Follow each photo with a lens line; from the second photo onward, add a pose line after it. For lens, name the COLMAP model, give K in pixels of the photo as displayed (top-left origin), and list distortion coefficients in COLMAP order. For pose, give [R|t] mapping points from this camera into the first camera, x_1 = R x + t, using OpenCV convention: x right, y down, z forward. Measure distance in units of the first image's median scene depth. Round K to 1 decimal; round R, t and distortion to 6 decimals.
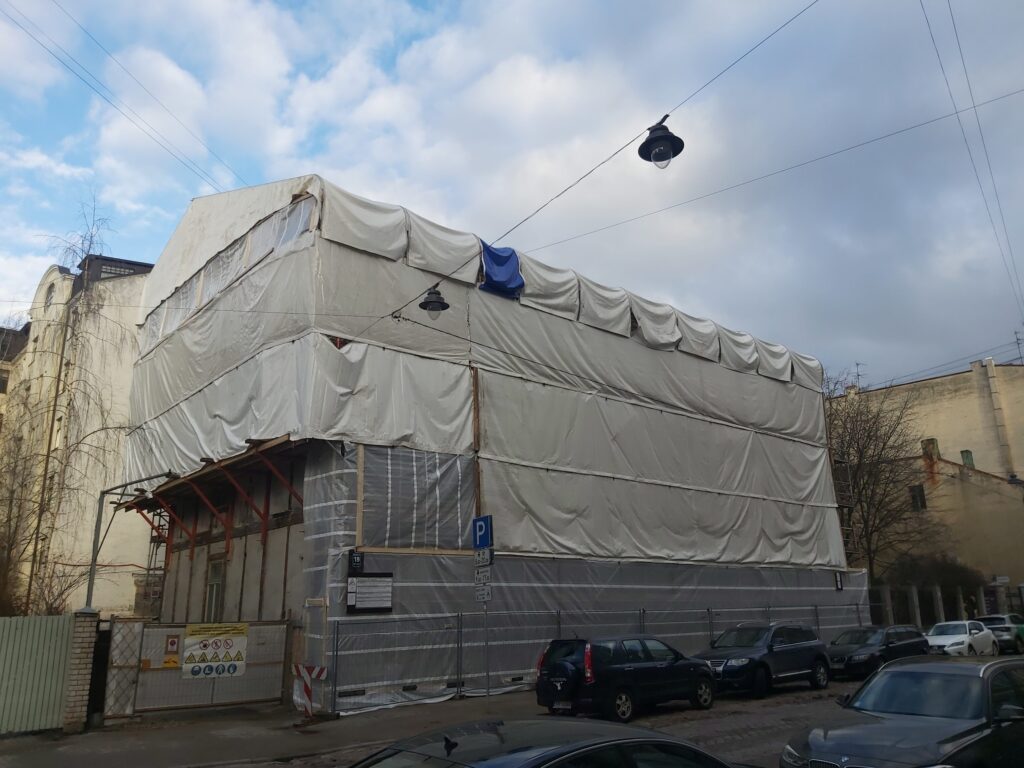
lens RADIAL K [[771.3, 0, 512.0], [0, 771.3, 384.0], [0, 0, 1]] dist [0.070404, -0.129523]
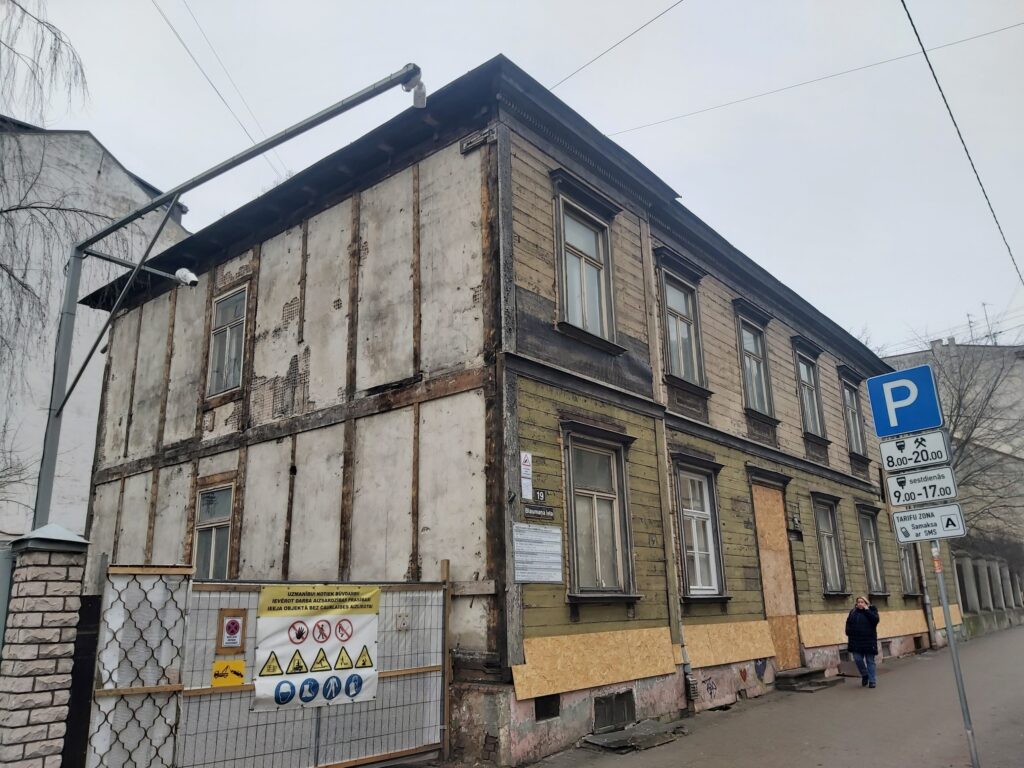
lens RADIAL K [[778.3, 0, 512.0], [0, 778.3, 384.0], [0, 0, 1]] dist [0.067196, -0.111732]
pose [[0.984683, 0.045957, 0.168189, -0.320469], [-0.047703, 0.998841, 0.006354, 0.166981], [-0.167702, -0.014280, 0.985734, 0.489409]]
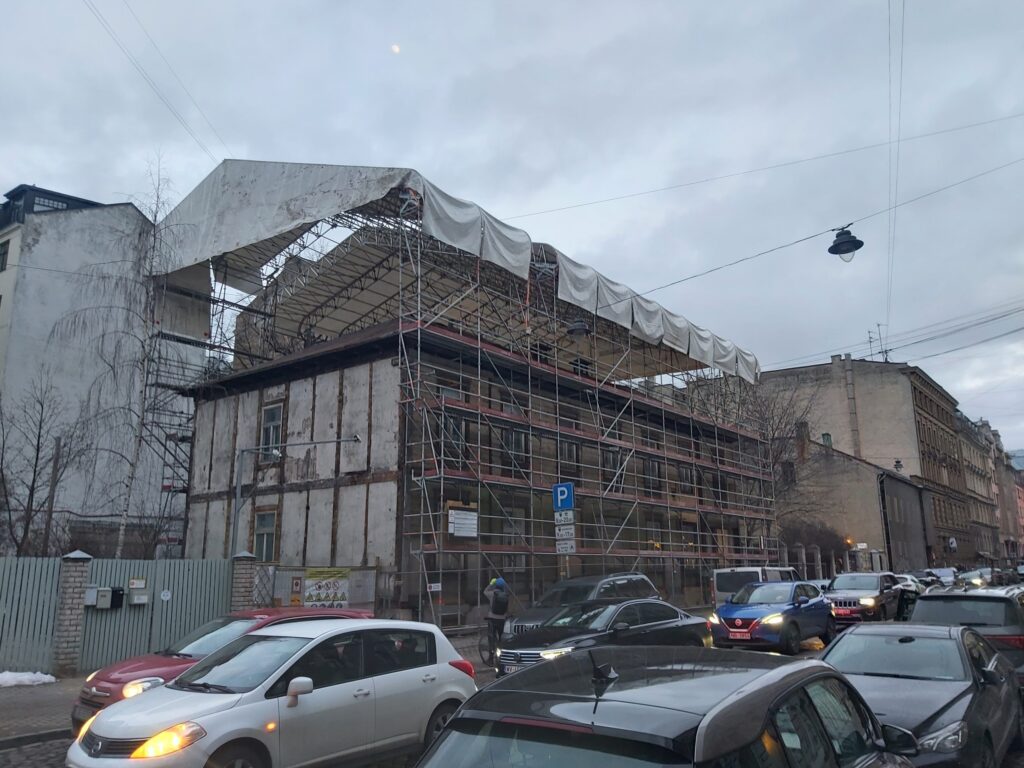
lens RADIAL K [[778.3, 0, 512.0], [0, 778.3, 384.0], [0, 0, 1]] dist [0.067196, -0.111732]
pose [[0.979395, 0.060394, 0.192713, -0.317039], [-0.070746, 0.996373, 0.047288, -0.029311], [-0.189158, -0.059948, 0.980115, -0.138953]]
